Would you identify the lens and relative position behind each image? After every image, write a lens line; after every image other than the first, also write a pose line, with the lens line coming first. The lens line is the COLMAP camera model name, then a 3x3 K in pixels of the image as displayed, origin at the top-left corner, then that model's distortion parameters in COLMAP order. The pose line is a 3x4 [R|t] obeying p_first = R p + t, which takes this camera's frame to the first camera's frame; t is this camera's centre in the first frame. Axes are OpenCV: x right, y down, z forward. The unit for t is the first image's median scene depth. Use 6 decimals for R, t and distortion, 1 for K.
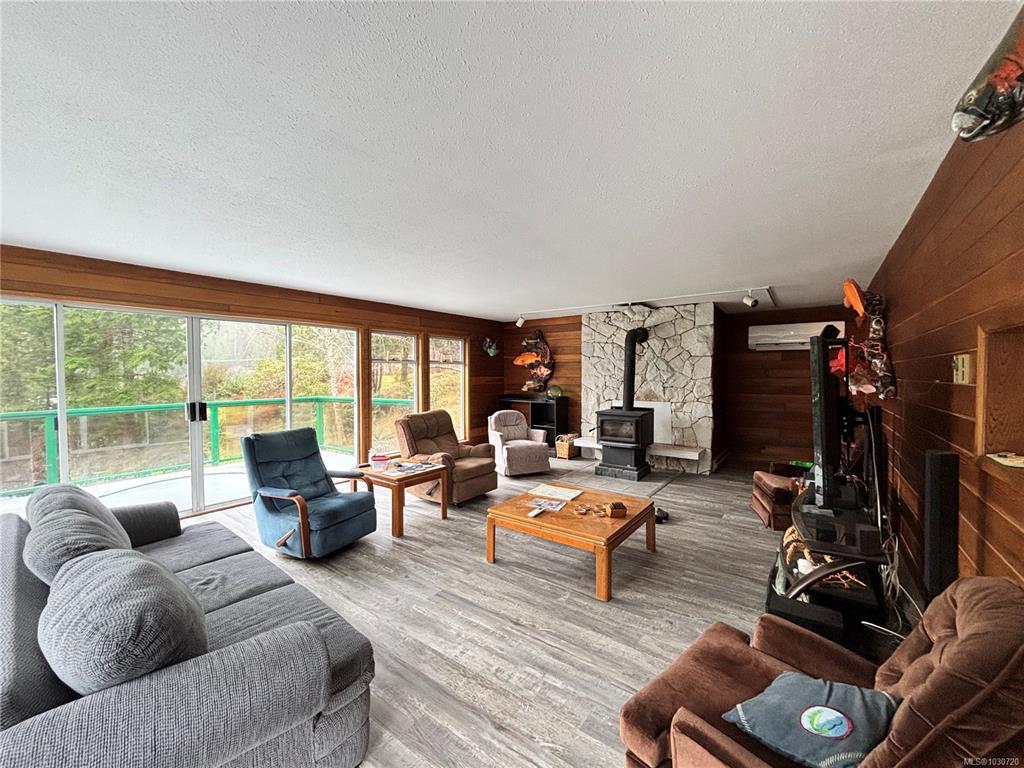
lens RADIAL K [[415.2, 0, 510.1], [0, 415.2, 382.7], [0, 0, 1]] dist [0.001601, -0.000848]
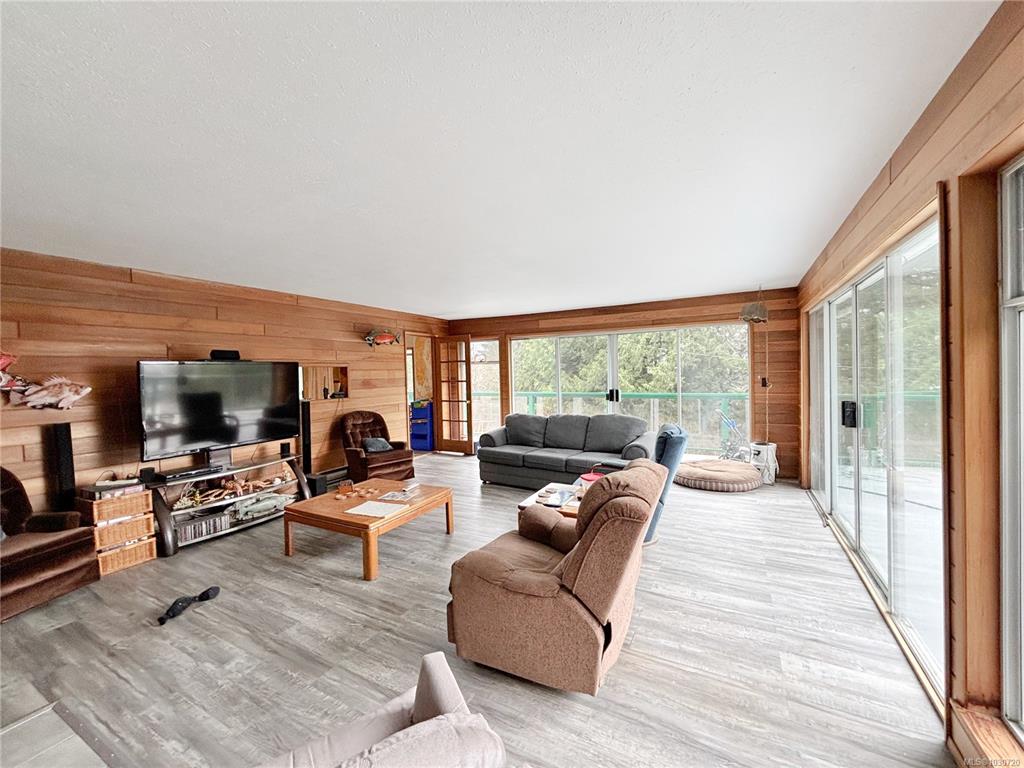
lens RADIAL K [[415.2, 0, 510.3], [0, 415.2, 382.2], [0, 0, 1]] dist [0.001601, -0.000848]
pose [[-0.989385, 0.030298, -0.142126, -0.032522], [0.023788, 0.998598, 0.047283, -0.026960], [0.143359, 0.043400, -0.988719, 1.162015]]
